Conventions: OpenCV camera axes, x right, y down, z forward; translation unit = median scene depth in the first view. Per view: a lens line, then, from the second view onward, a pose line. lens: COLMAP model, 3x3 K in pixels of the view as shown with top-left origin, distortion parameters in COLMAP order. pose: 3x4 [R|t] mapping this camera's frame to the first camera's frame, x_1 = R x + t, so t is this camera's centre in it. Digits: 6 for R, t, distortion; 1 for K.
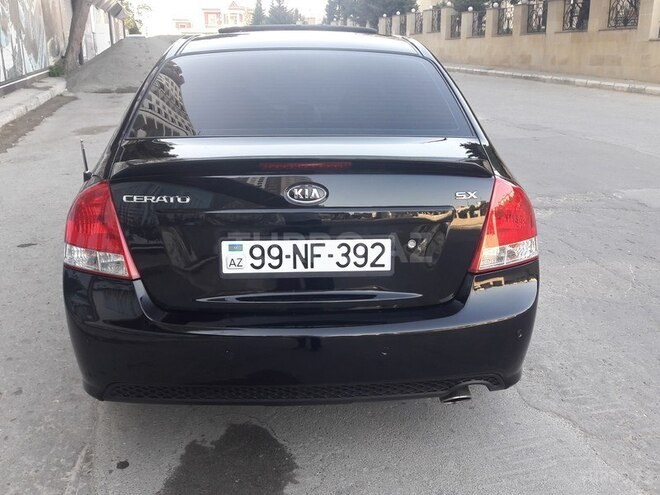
lens RADIAL K [[636.4, 0, 330.8], [0, 636.4, 246.3], [0, 0, 1]] dist [0.004681, 0.000000]
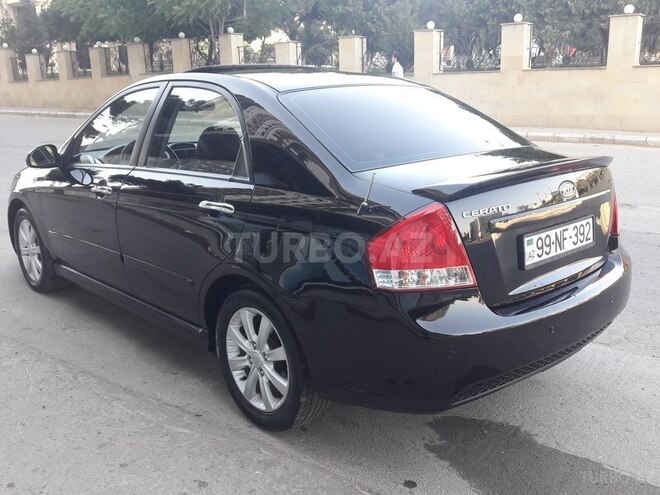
lens RADIAL K [[636.4, 0, 328.3], [0, 636.4, 245.2], [0, 0, 1]] dist [0.004681, 0.000000]
pose [[0.779417, -0.166992, 0.603841, -0.951843], [0.204770, 0.978789, 0.006374, -0.063930], [-0.592097, 0.118680, 0.797080, 0.210096]]
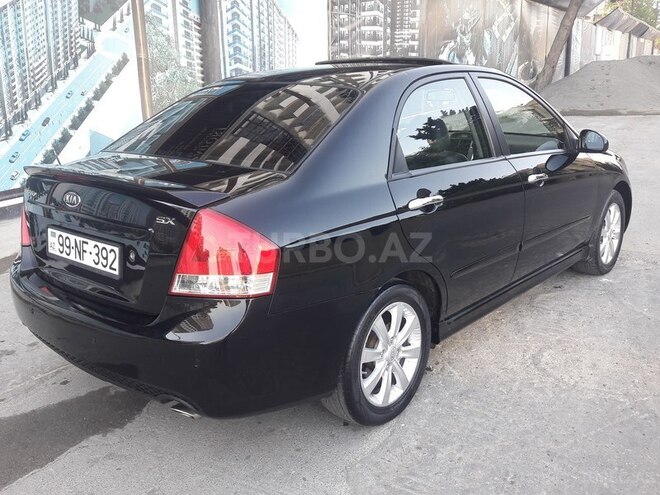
lens RADIAL K [[636.4, 0, 334.1], [0, 636.4, 250.3], [0, 0, 1]] dist [0.004681, 0.000000]
pose [[0.727260, 0.170724, -0.664791, 0.942246], [-0.187368, 0.981165, 0.046997, -0.111130], [0.660293, 0.090381, 0.745550, 0.317807]]
